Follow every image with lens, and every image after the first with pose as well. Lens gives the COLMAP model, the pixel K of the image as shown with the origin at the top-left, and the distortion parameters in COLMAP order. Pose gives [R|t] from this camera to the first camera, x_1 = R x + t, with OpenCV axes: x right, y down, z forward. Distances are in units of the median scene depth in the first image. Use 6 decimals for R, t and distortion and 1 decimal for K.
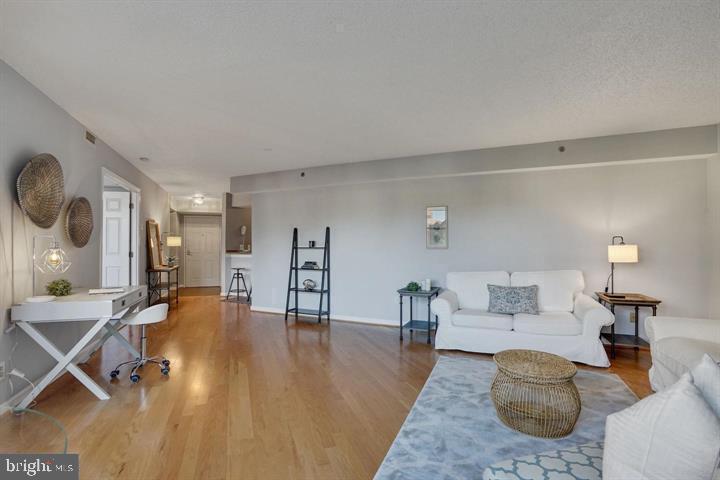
lens RADIAL K [[331.4, 0, 358.1], [0, 331.4, 240.4], [0, 0, 1]] dist [-0.053021, 0.021507]
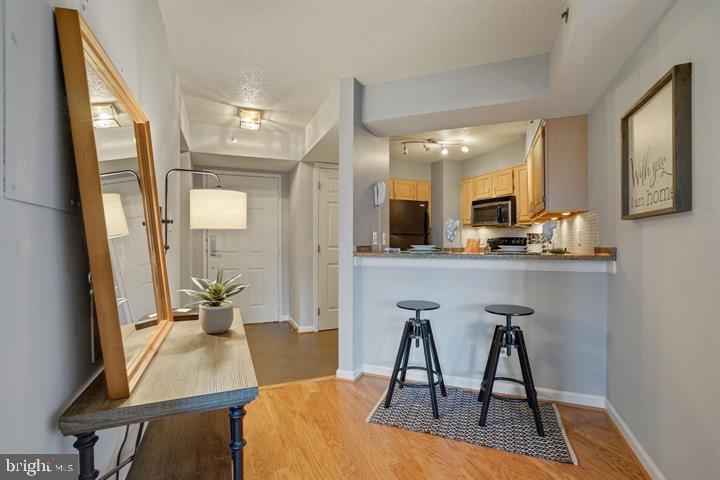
lens RADIAL K [[331.4, 0, 358.1], [0, 331.4, 240.4], [0, 0, 1]] dist [-0.053021, 0.021507]
pose [[0.999470, -0.002970, 0.032422, -0.592140], [0.002297, 0.999782, 0.020777, 0.024163], [-0.032477, -0.020691, 0.999258, 0.956555]]
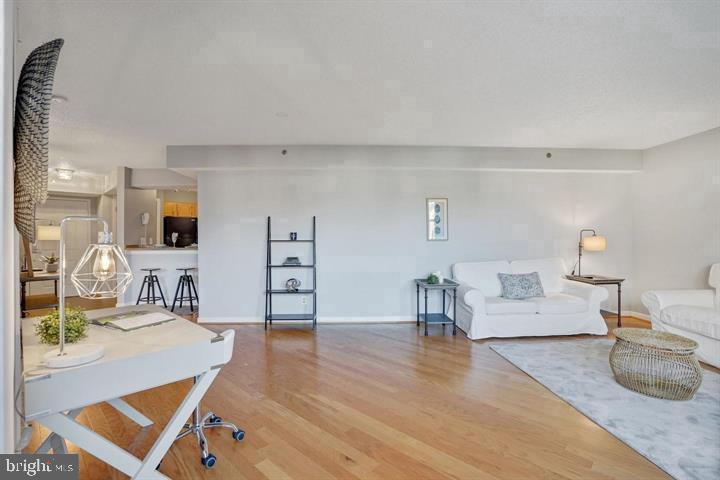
lens RADIAL K [[331.4, 0, 358.1], [0, 331.4, 240.4], [0, 0, 1]] dist [-0.053021, 0.021507]
pose [[0.898490, -0.006628, 0.438943, -0.364247], [-0.003086, 0.999766, 0.021414, 0.002724], [-0.438983, -0.020595, 0.898259, 0.175503]]
